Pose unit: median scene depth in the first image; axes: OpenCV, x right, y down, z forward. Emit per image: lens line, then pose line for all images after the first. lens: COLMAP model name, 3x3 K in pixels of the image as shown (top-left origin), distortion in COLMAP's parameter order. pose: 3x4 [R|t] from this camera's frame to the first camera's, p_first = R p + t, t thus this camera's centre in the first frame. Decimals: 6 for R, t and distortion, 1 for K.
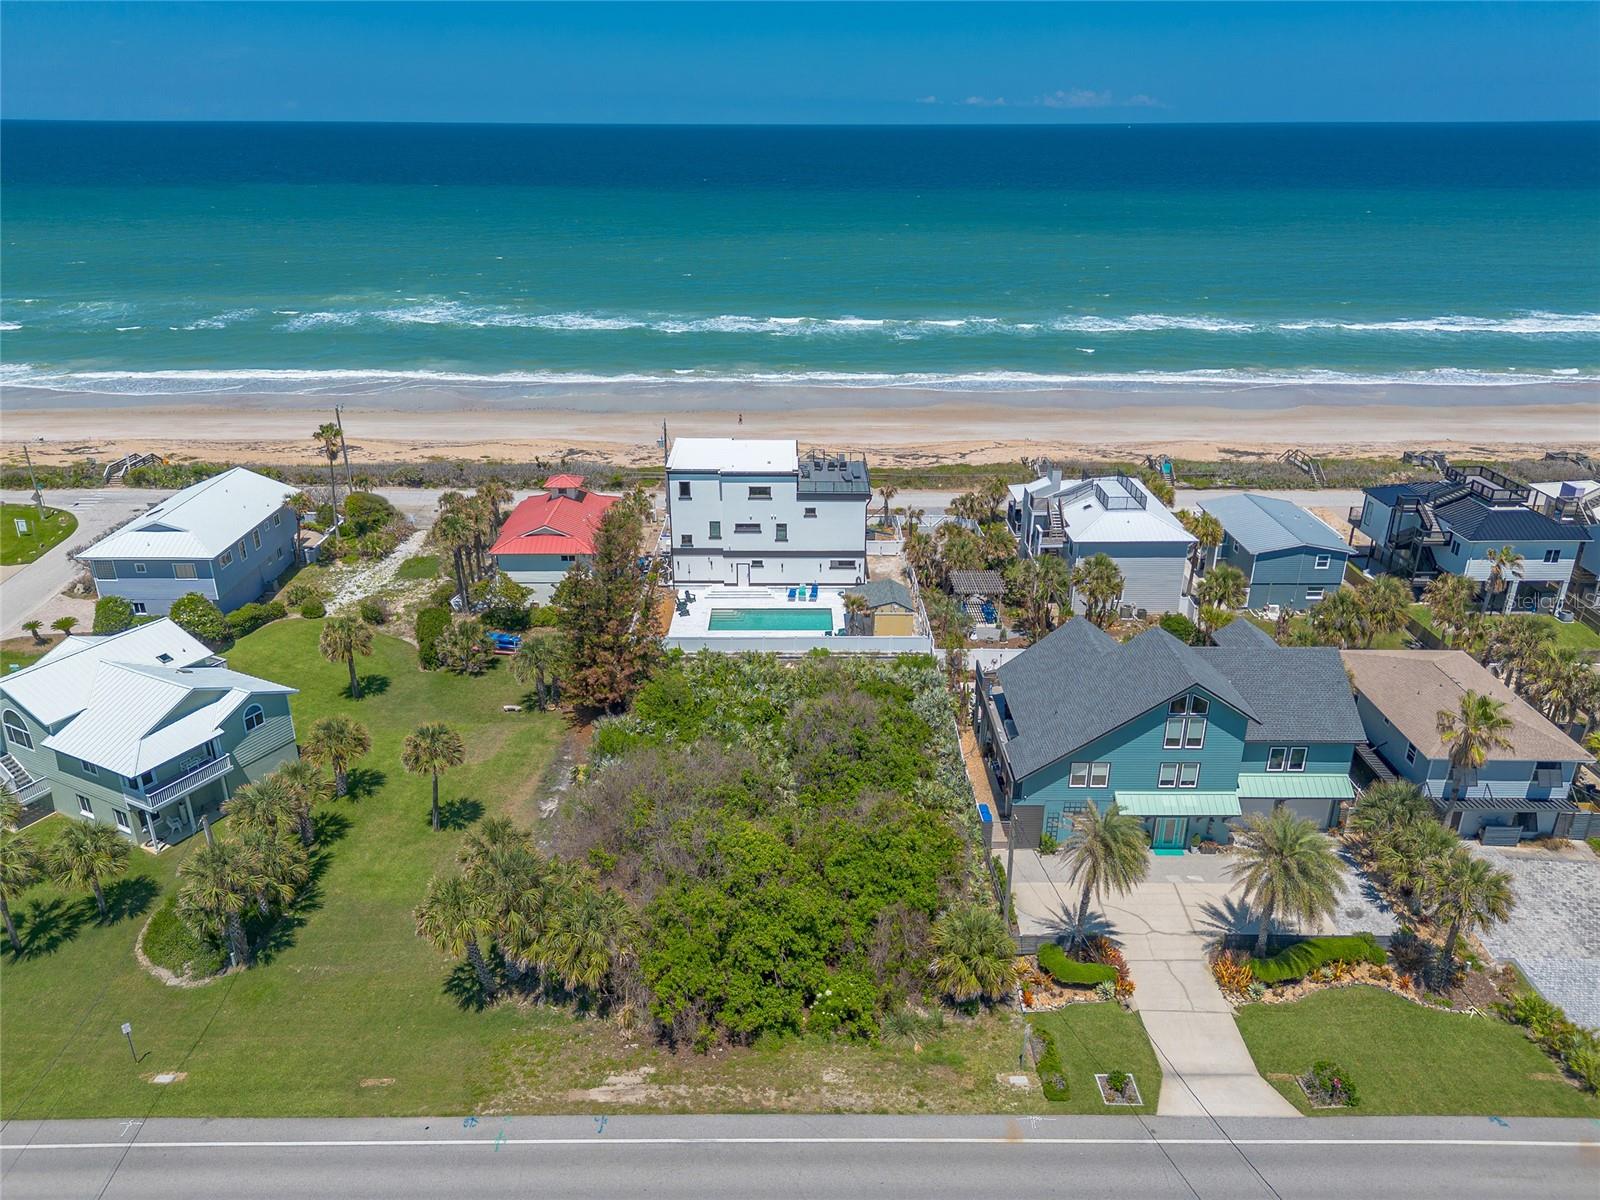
lens RADIAL K [[1127.6, 0, 798.5], [0, 1127.6, 606.0], [0, 0, 1]] dist [0.088930, -0.100403]
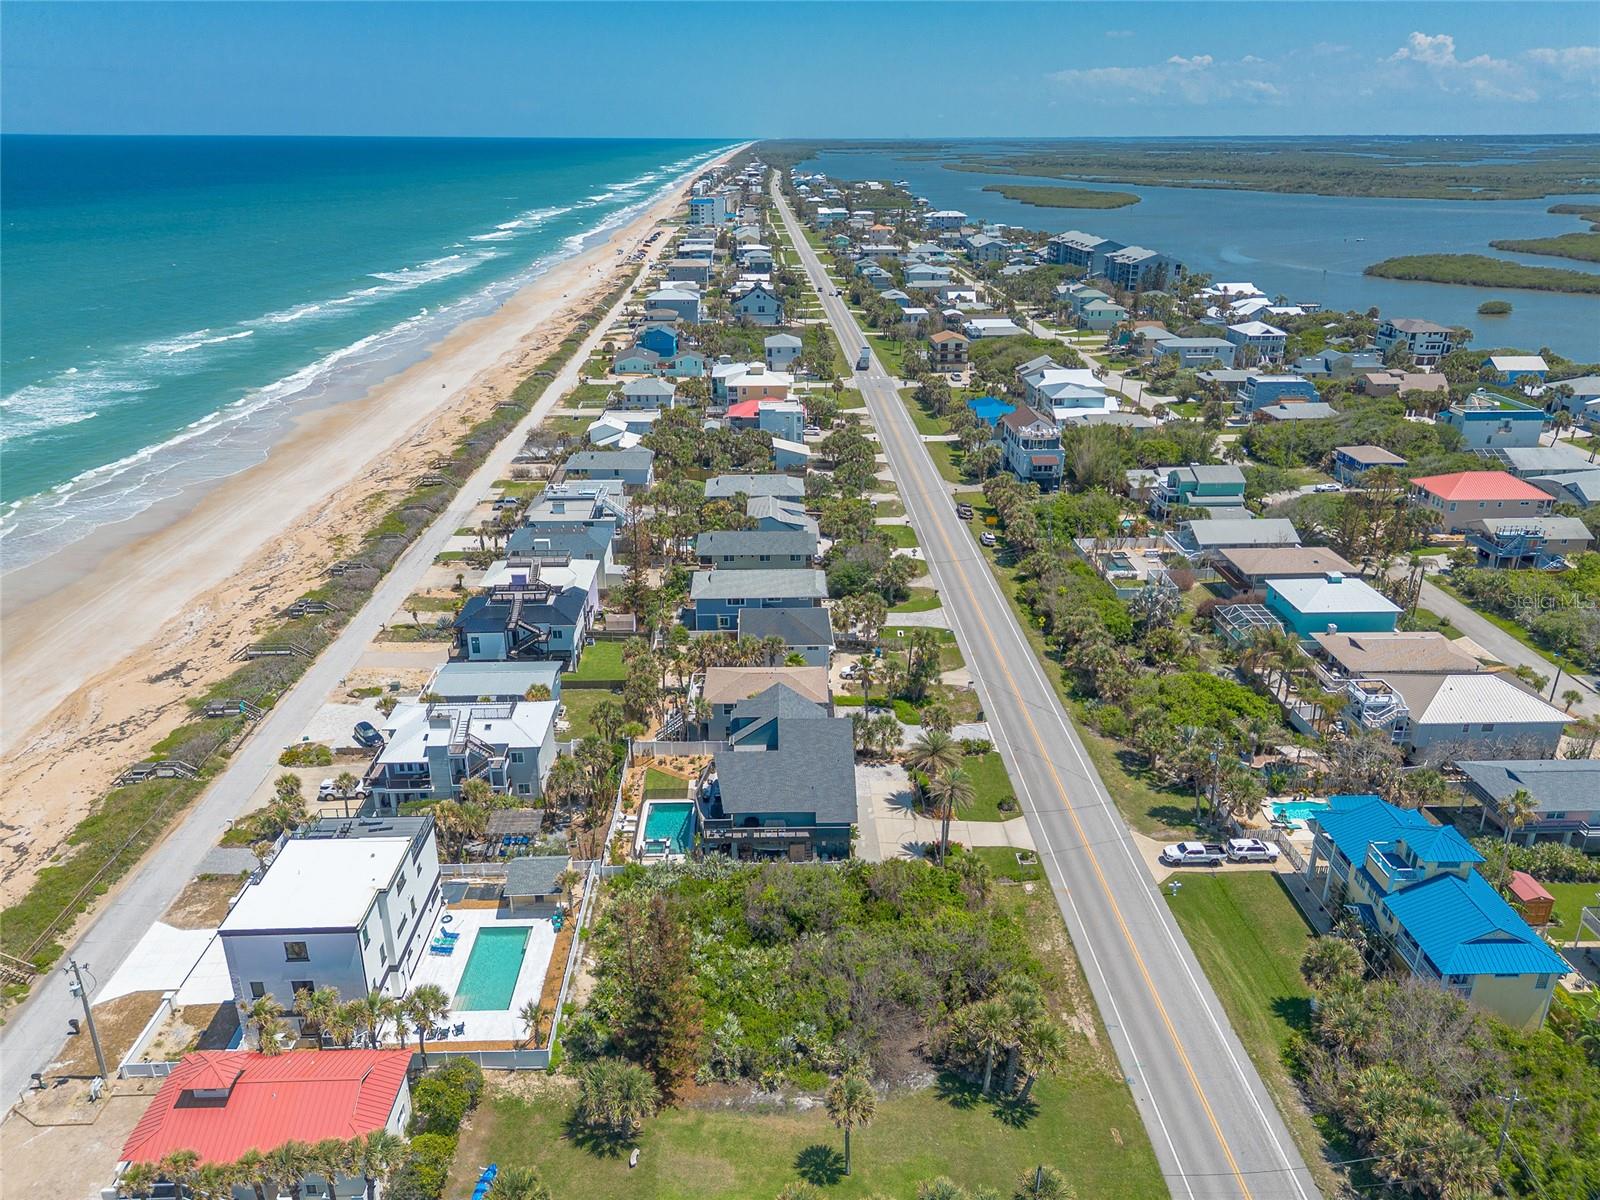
lens RADIAL K [[1137.0, 0, 800.0], [0, 1137.0, 600.0], [0, 0, 1]] dist [0.085187, -0.093103]
pose [[-0.023458, -0.376855, 0.925975, -0.866653], [0.389984, 0.849401, 0.355571, -0.529314], [-0.920523, 0.369456, 0.127042, 0.517788]]
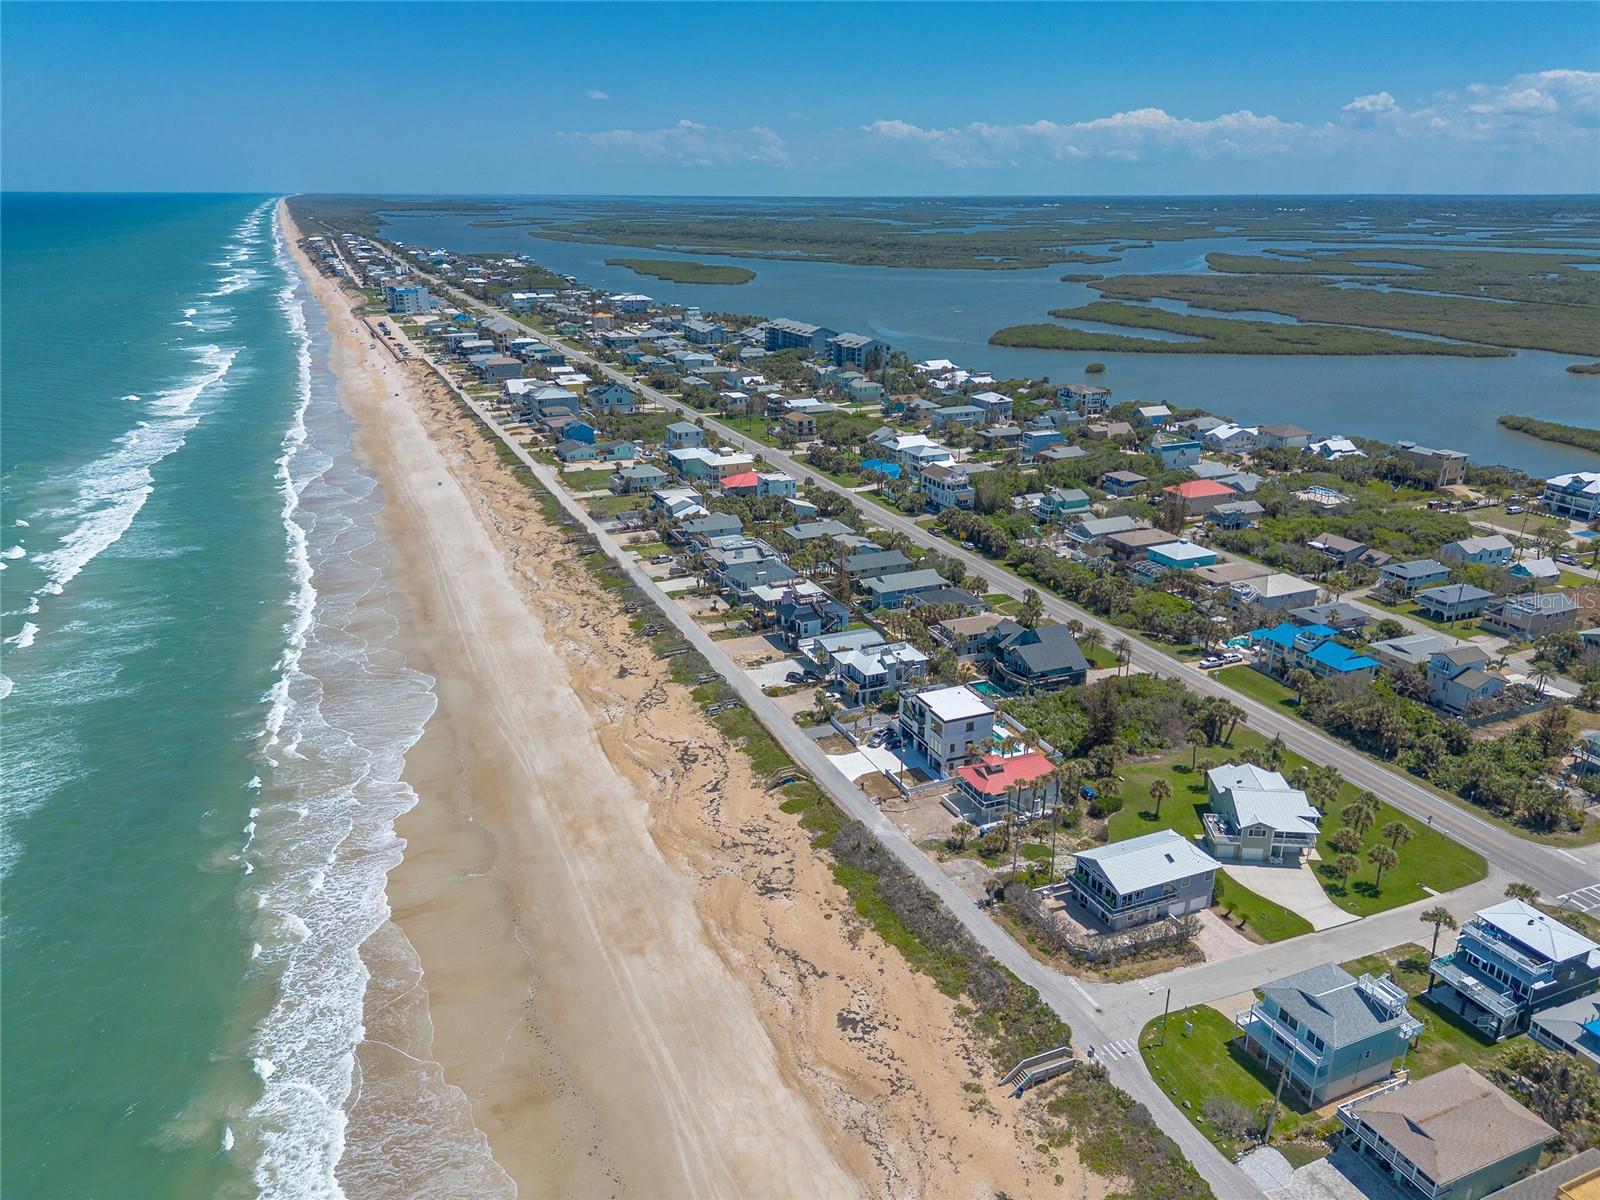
lens RADIAL K [[1127.6, 0, 798.5], [0, 1127.6, 606.0], [0, 0, 1]] dist [0.088930, -0.100403]
pose [[-0.389365, -0.316778, 0.864897, -1.731302], [0.357714, 0.813289, 0.458914, -1.377654], [-0.848785, 0.488071, -0.203351, 1.683481]]
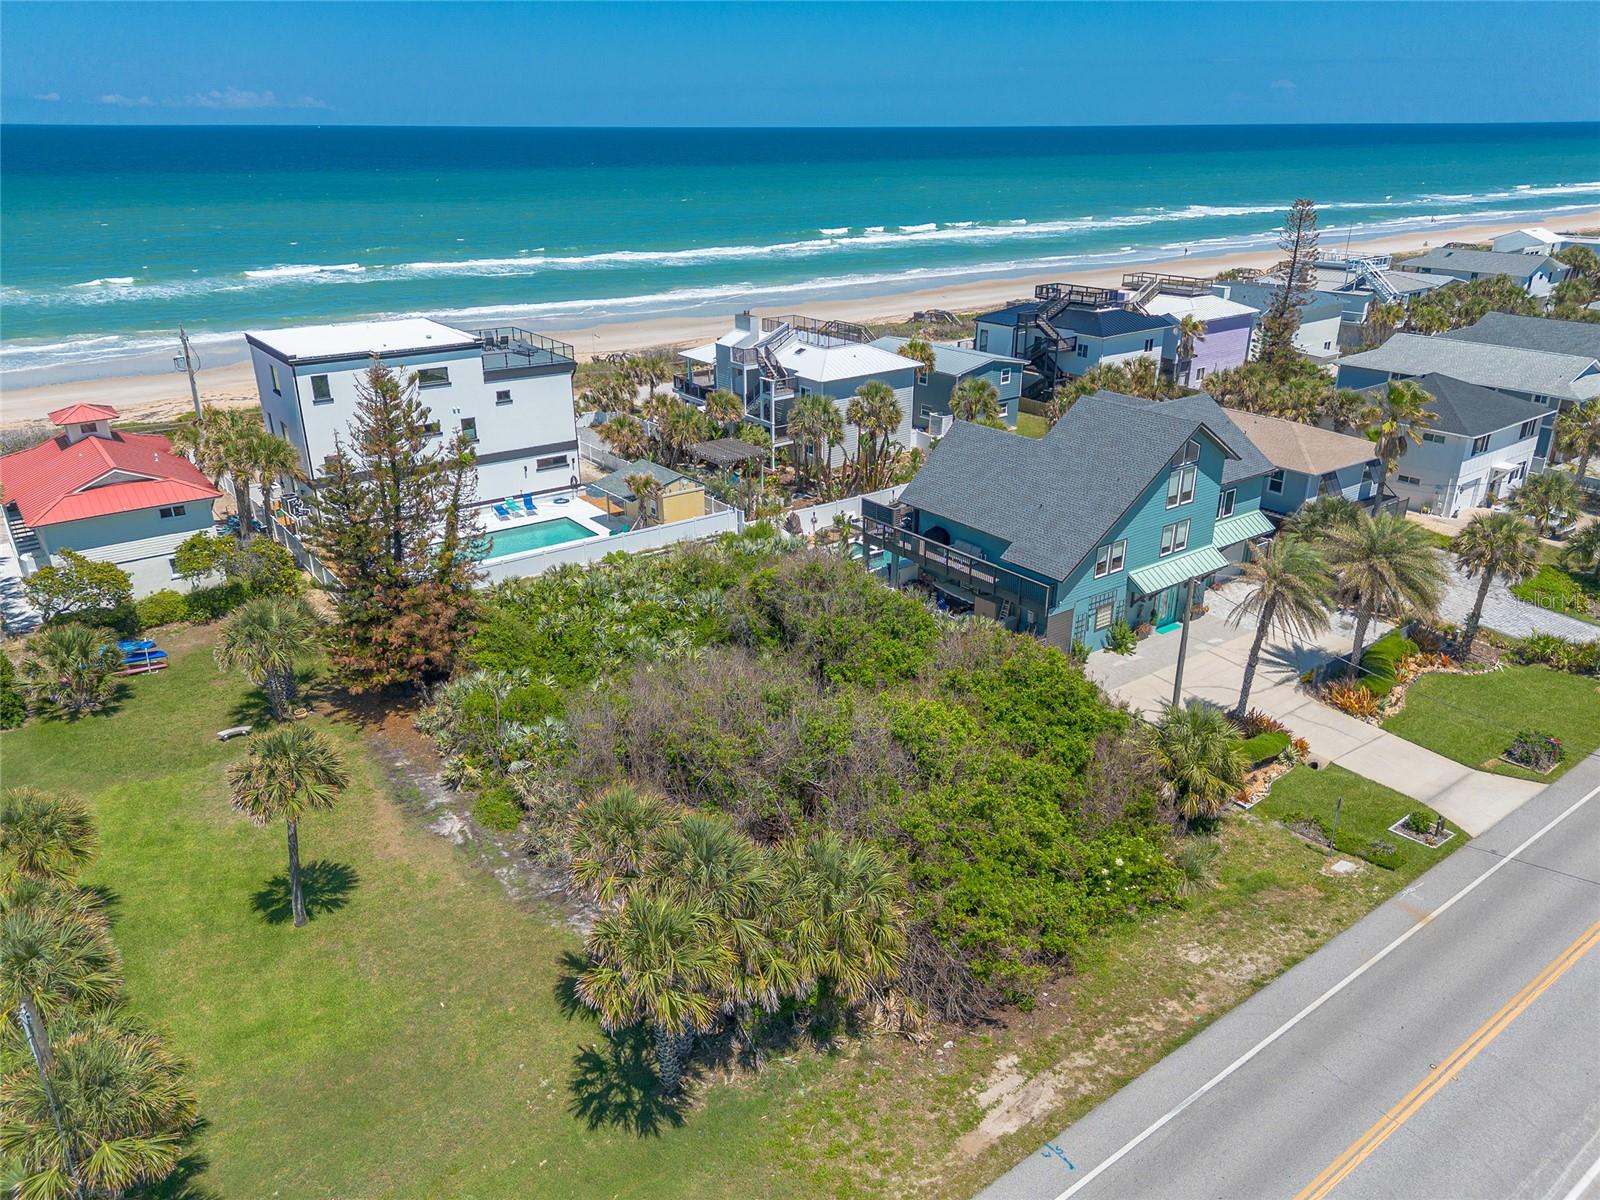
lens RADIAL K [[1137.0, 0, 800.0], [0, 1137.0, 600.0], [0, 0, 1]] dist [0.085187, -0.093103]
pose [[0.802464, -0.230358, 0.550443, -0.296496], [0.235577, 0.969848, 0.062441, 0.048619], [-0.548230, 0.079564, 0.832534, 0.285509]]
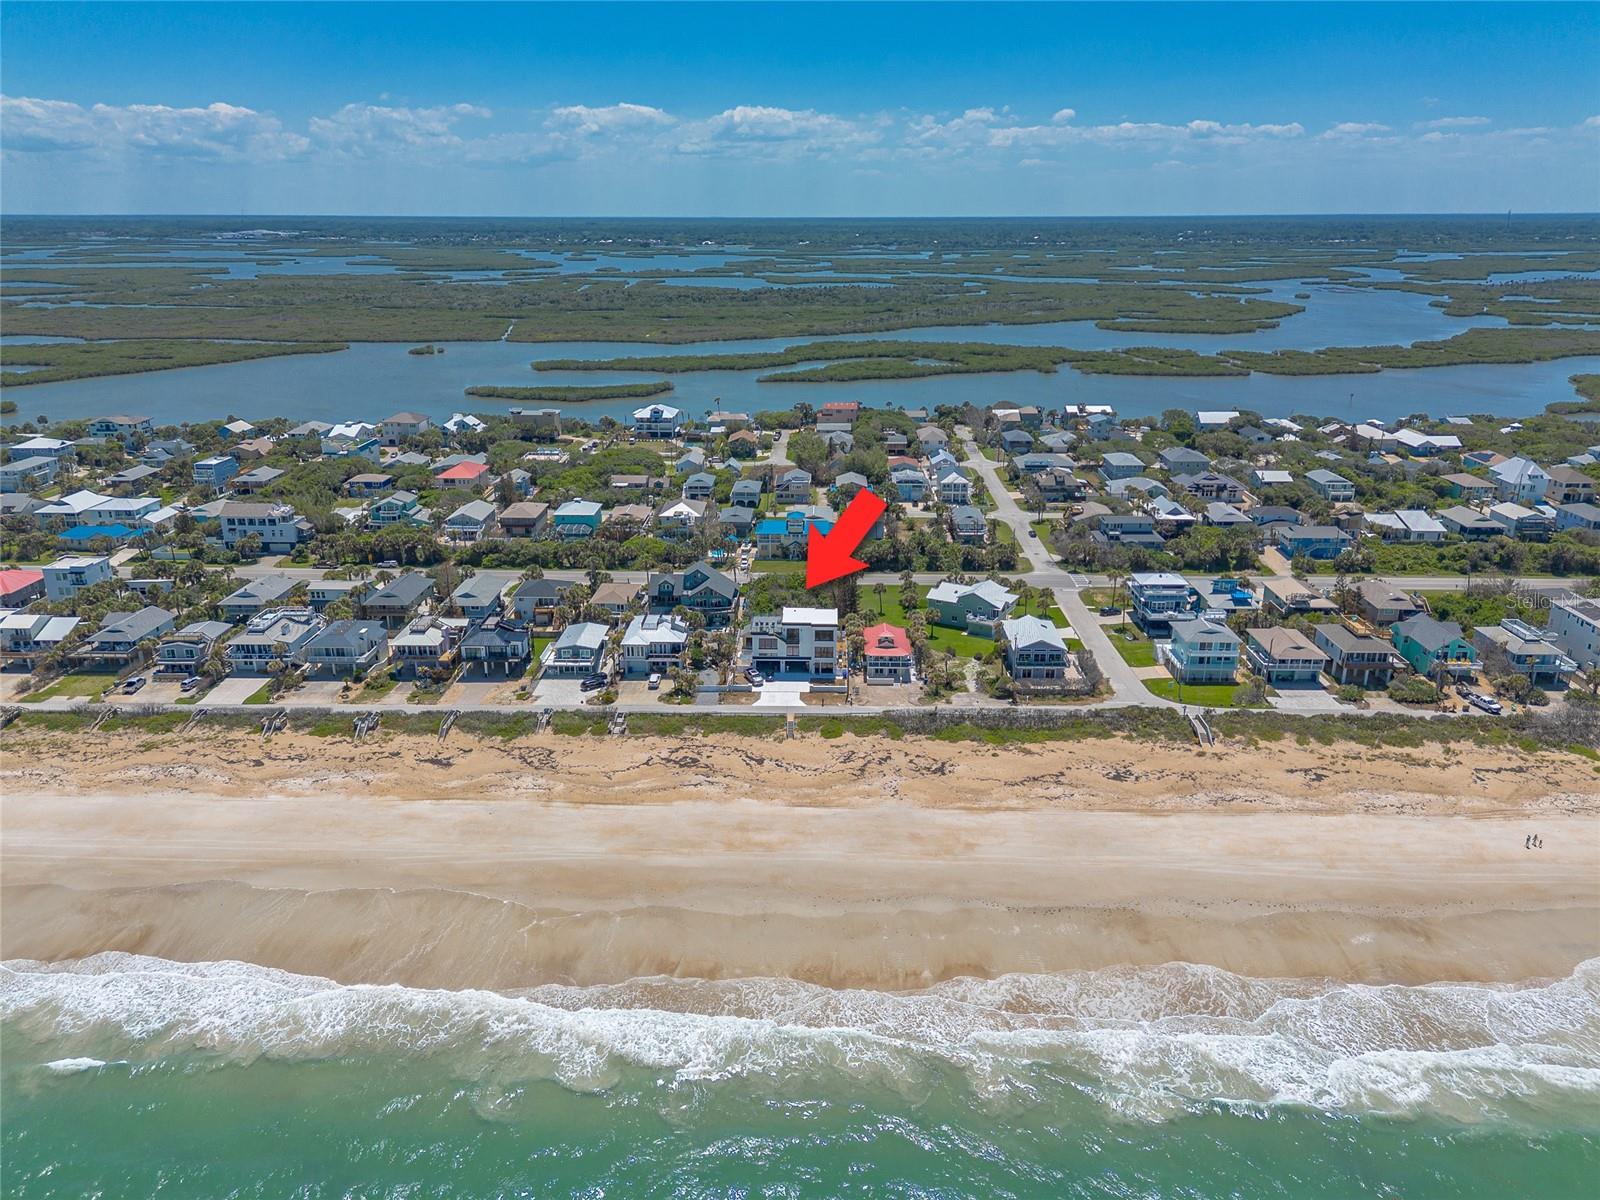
lens RADIAL K [[1127.6, 0, 798.5], [0, 1127.6, 606.0], [0, 0, 1]] dist [0.088930, -0.100403]
pose [[-0.999399, -0.012170, 0.032443, -0.117996], [0.012684, 0.742832, 0.669358, -1.832339], [-0.032246, 0.669367, -0.742231, 2.926701]]
